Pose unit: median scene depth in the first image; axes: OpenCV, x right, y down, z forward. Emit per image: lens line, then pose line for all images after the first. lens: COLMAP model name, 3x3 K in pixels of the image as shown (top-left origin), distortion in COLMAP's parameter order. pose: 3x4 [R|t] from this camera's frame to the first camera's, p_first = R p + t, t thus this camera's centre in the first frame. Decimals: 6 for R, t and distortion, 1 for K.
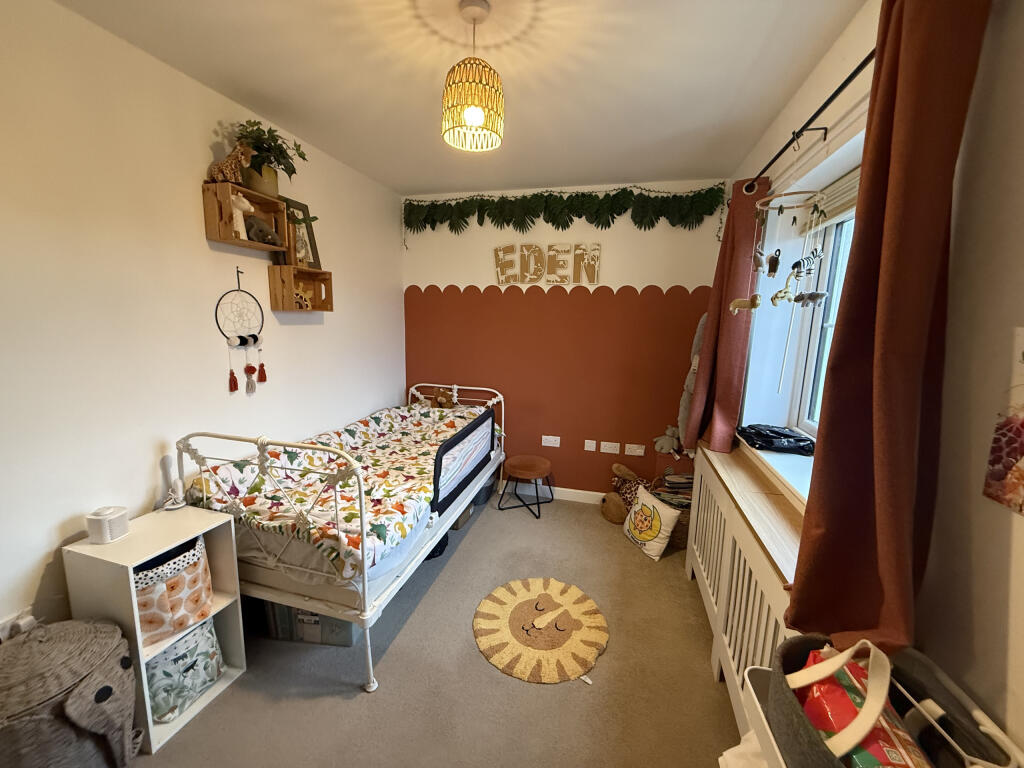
lens RADIAL K [[406.7, 0, 511.3], [0, 406.7, 383.9], [0, 0, 1]] dist [-0.000515, -0.000191]
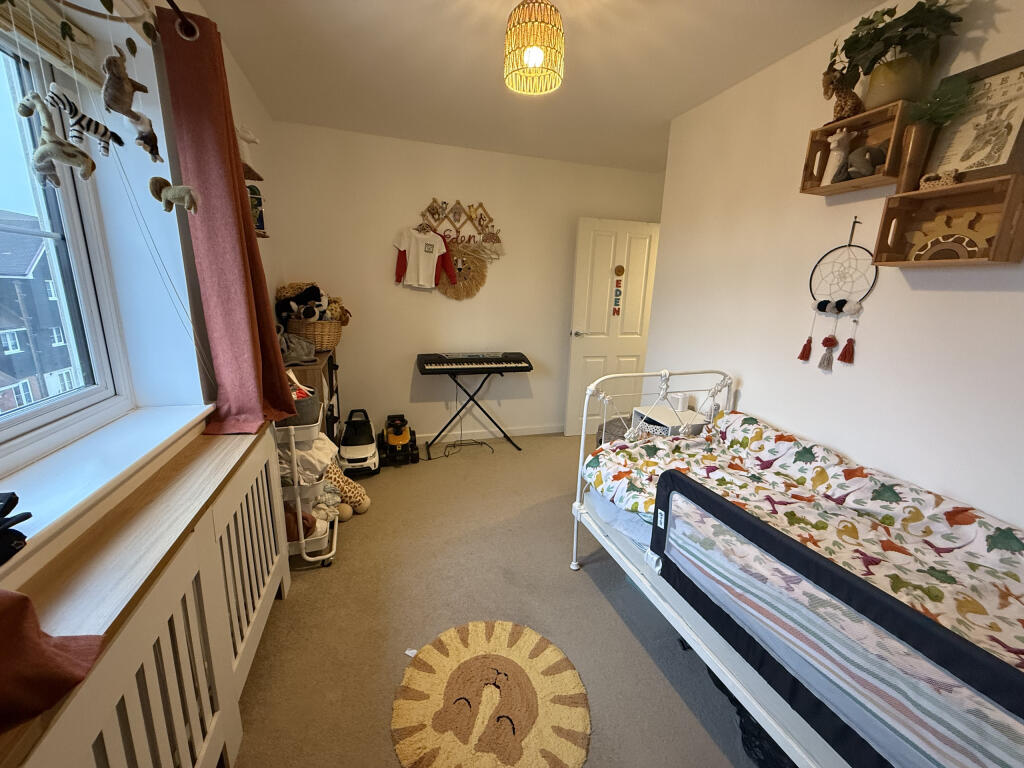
lens RADIAL K [[406.7, 0, 511.3], [0, 406.7, 383.9], [0, 0, 1]] dist [-0.000515, -0.000191]
pose [[-0.838499, 0.086331, -0.538021, 0.249234], [-0.142880, 0.917988, 0.369979, -0.116790], [0.525837, 0.387099, -0.757397, 0.897128]]
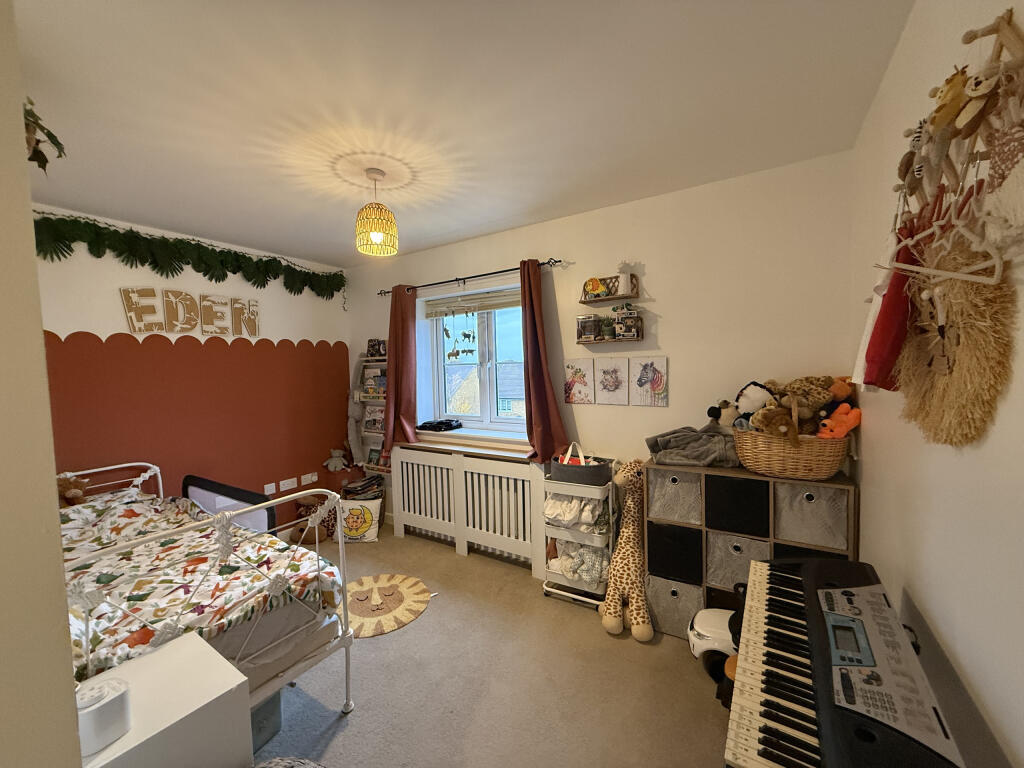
lens RADIAL K [[406.7, 0, 511.3], [0, 406.7, 383.9], [0, 0, 1]] dist [-0.000515, -0.000191]
pose [[0.292636, -0.077009, 0.953118, -0.646078], [0.188036, 0.981925, 0.021604, -0.020370], [-0.937553, 0.172898, 0.301827, 0.068235]]
